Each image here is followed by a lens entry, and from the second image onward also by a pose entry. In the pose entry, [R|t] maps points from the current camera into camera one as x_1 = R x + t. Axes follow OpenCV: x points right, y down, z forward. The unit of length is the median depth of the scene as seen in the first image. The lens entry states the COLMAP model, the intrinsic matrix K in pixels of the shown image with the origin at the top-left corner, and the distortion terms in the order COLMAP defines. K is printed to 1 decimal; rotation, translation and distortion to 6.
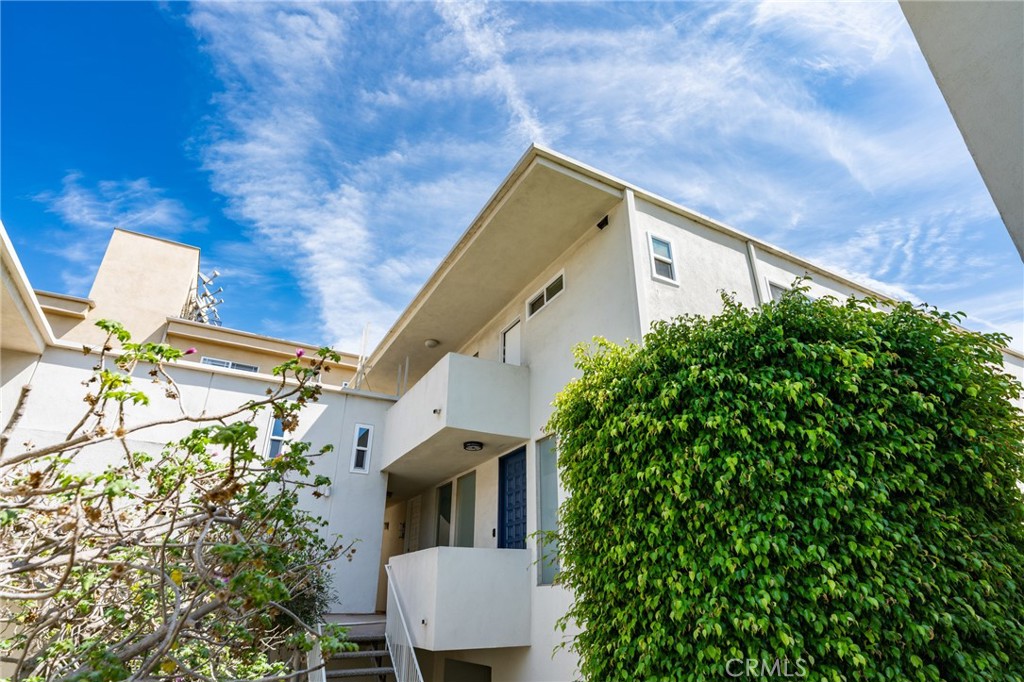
lens RADIAL K [[547.2, 0, 512.0], [0, 547.2, 341.0], [0, 0, 1]] dist [-0.006615, 0.009724]
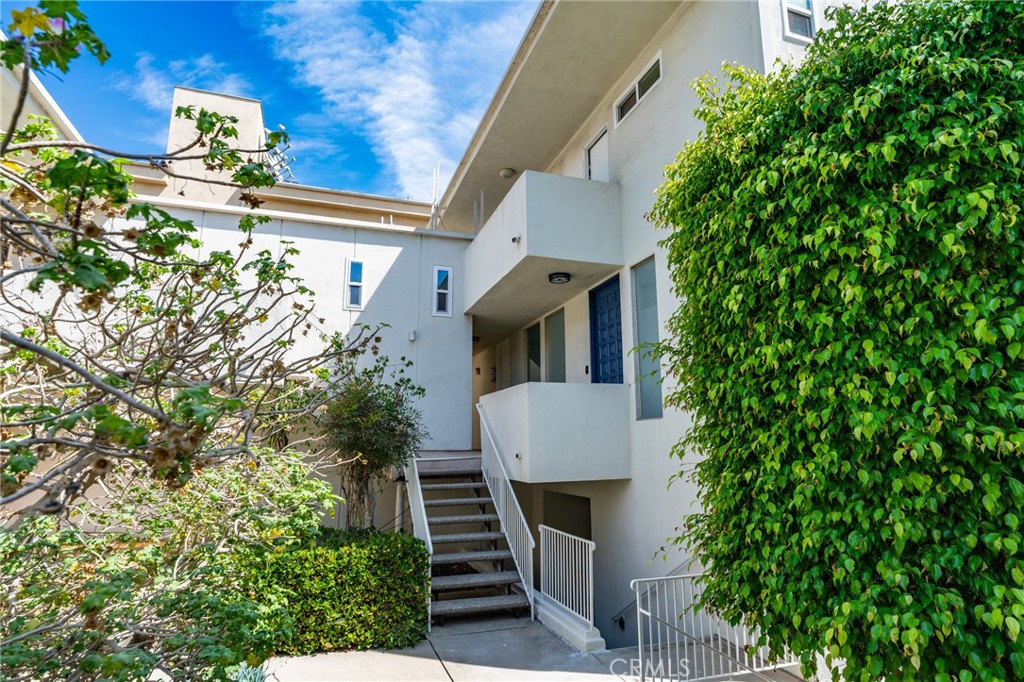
lens RADIAL K [[547.2, 0, 512.0], [0, 547.2, 341.0], [0, 0, 1]] dist [-0.006615, 0.009724]
pose [[0.986012, -0.037834, -0.162323, -0.014283], [0.077932, 0.965532, 0.248345, 0.158773], [0.147332, -0.257521, 0.954974, 0.263862]]
